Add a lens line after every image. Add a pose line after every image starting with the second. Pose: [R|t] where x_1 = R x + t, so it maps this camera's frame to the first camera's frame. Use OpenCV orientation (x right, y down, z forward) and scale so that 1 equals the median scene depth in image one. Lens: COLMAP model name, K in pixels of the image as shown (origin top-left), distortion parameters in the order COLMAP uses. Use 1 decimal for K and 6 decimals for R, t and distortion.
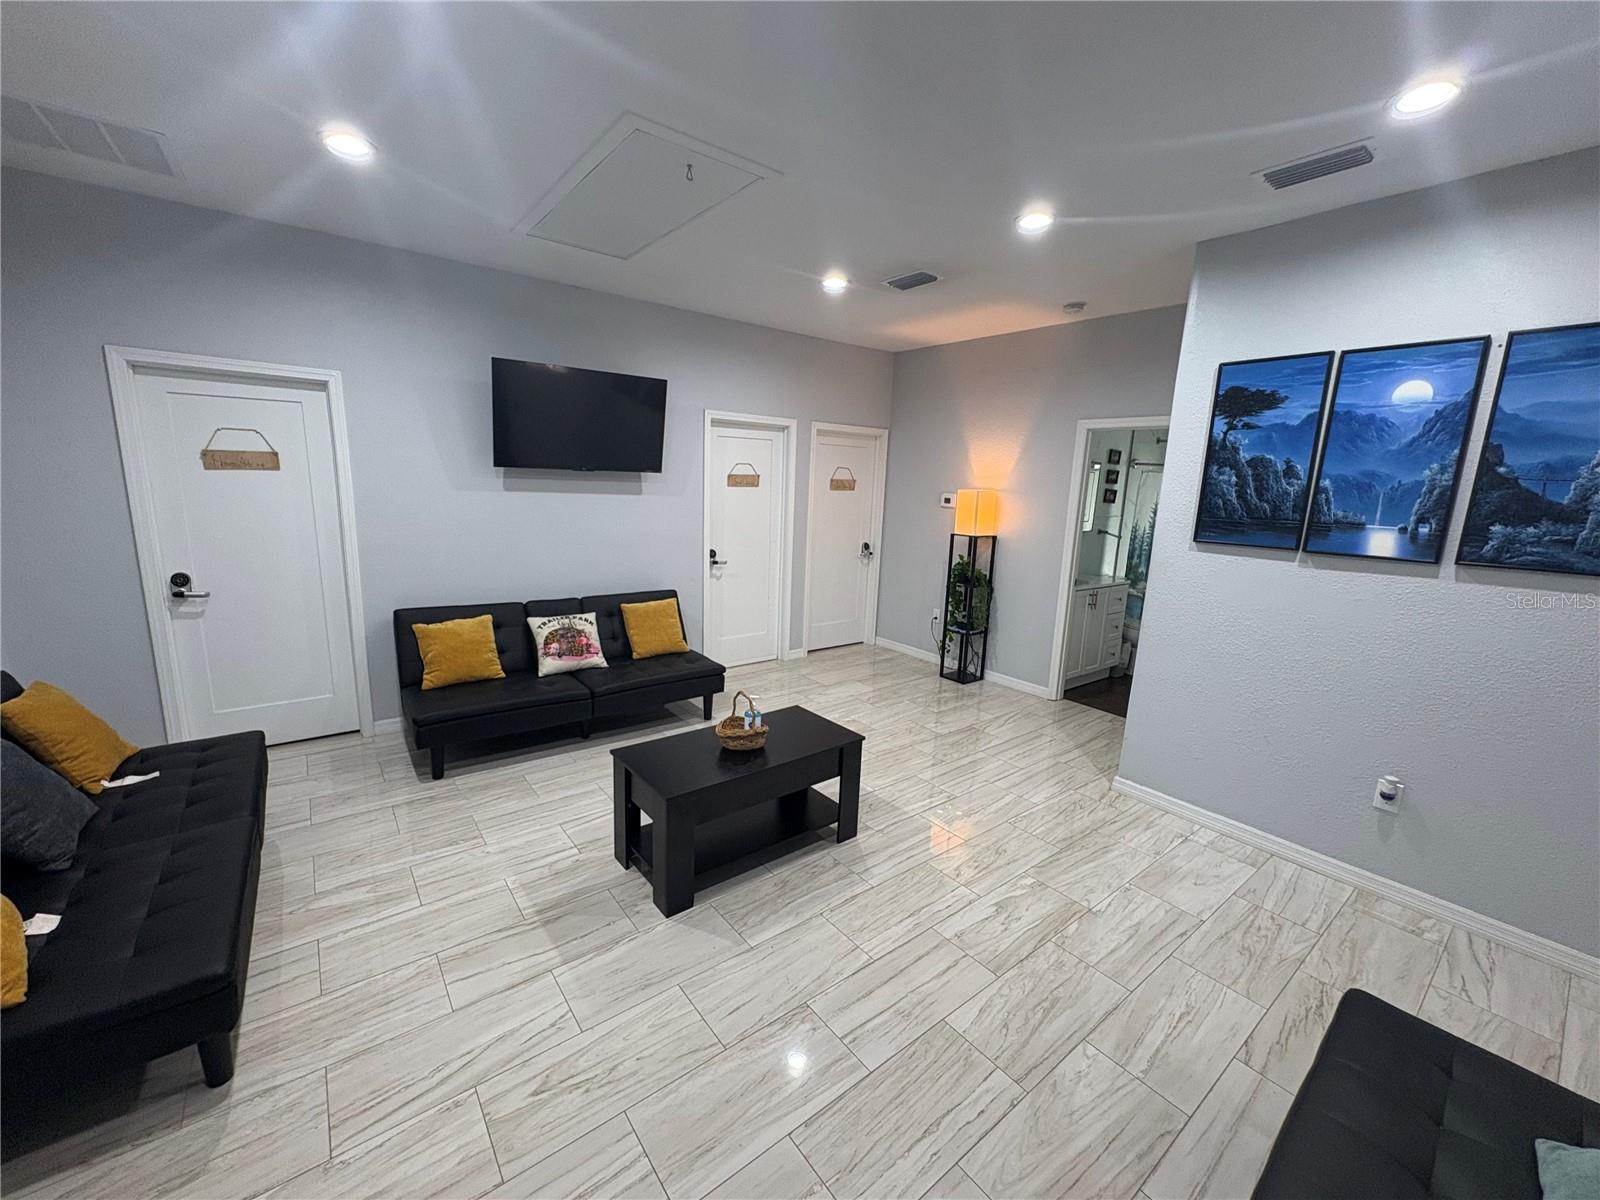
lens RADIAL K [[638.5, 0, 802.2], [0, 638.5, 601.0], [0, 0, 1]] dist [-0.000371, 0.000026]
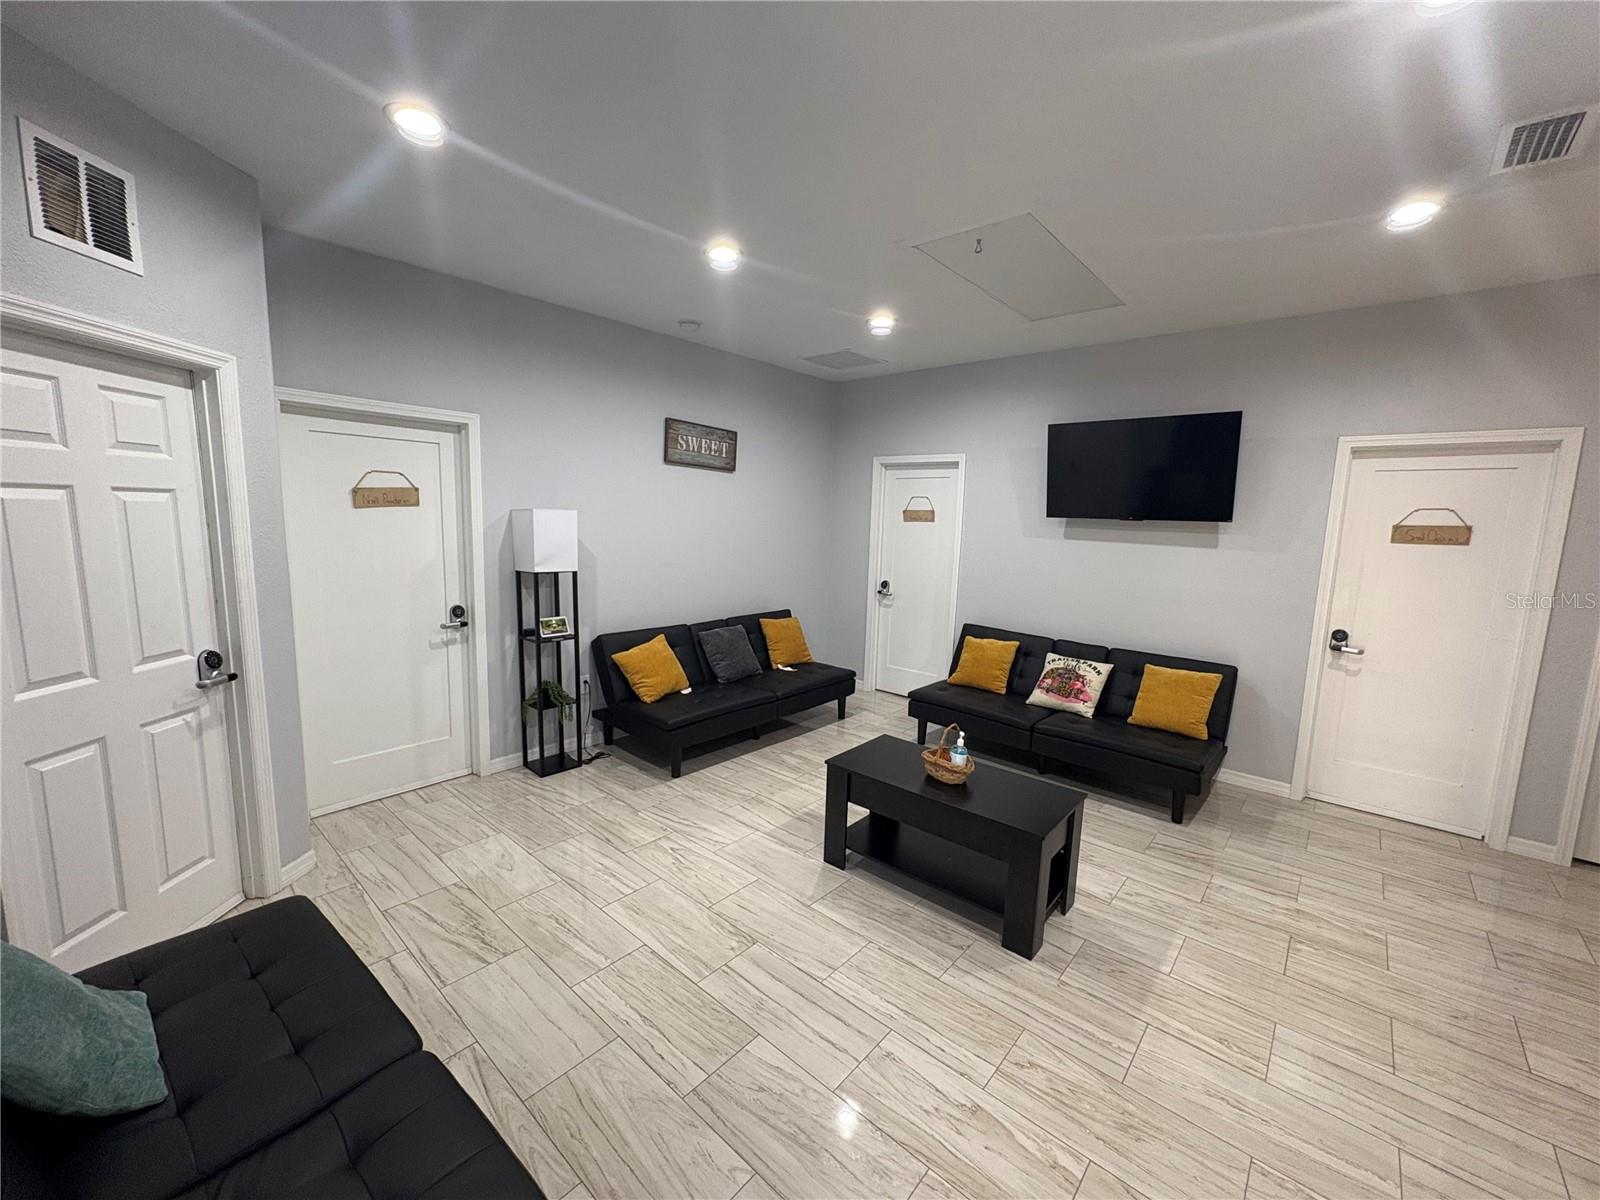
lens RADIAL K [[634.4, 0, 800.0], [0, 634.4, 600.0], [0, 0, 1]] dist [0.003120, 0.000053]
pose [[0.187287, 0.101919, -0.977004, 0.776755], [-0.209079, 0.975949, 0.061729, -0.056975], [0.959797, 0.192710, 0.204092, 0.497072]]
